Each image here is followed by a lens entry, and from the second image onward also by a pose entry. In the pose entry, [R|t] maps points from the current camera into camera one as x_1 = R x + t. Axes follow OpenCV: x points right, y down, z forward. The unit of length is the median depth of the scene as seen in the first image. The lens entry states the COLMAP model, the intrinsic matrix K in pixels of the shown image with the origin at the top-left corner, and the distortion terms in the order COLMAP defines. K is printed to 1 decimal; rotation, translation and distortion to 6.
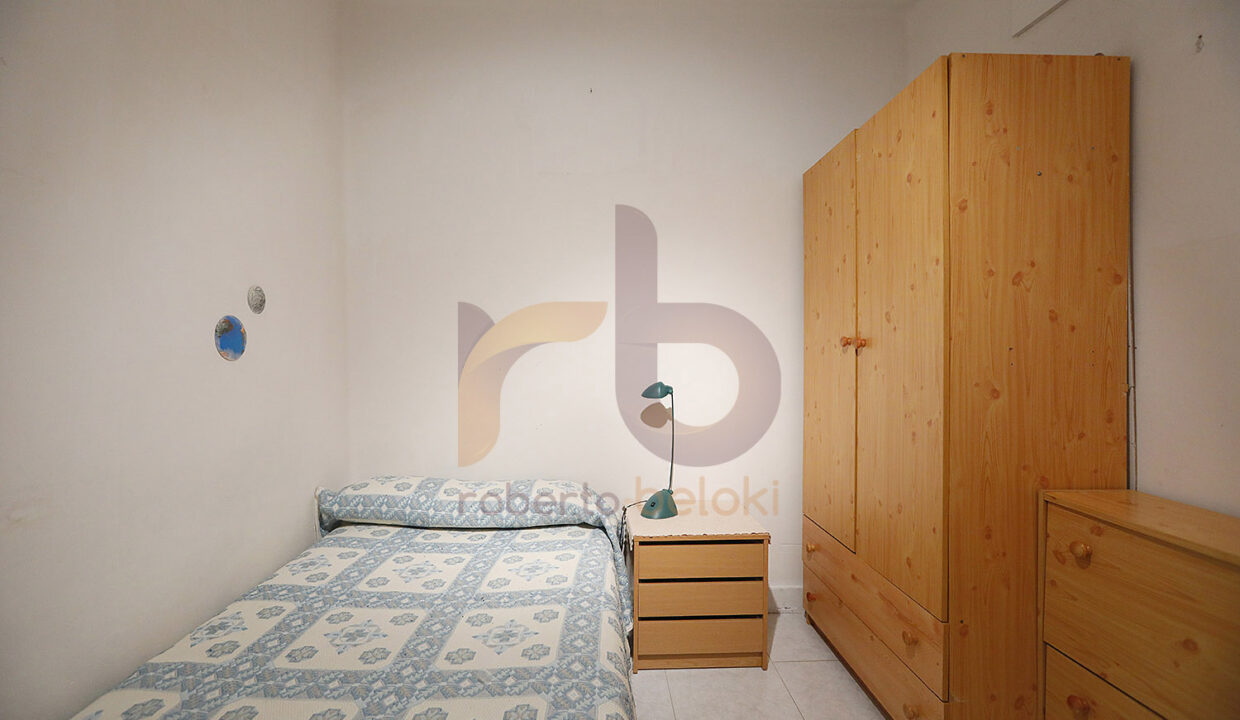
lens RADIAL K [[557.4, 0, 618.1], [0, 557.4, 356.5], [0, 0, 1]] dist [0.004965, 0.001397]
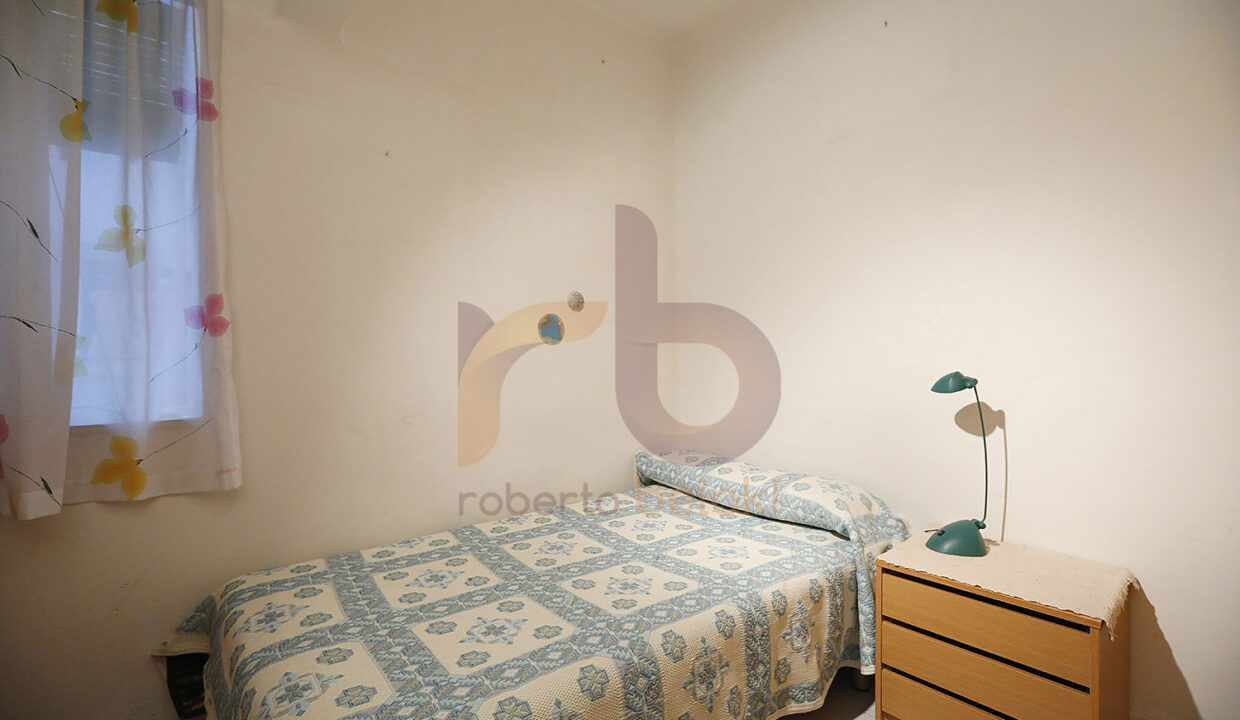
lens RADIAL K [[557.4, 0, 618.8], [0, 557.4, 358.5], [0, 0, 1]] dist [0.004965, 0.001397]
pose [[0.606934, 0.000273, -0.794752, 0.559351], [-0.006930, 0.999964, -0.004949, 0.048701], [0.794722, 0.008511, 0.606914, 0.265319]]
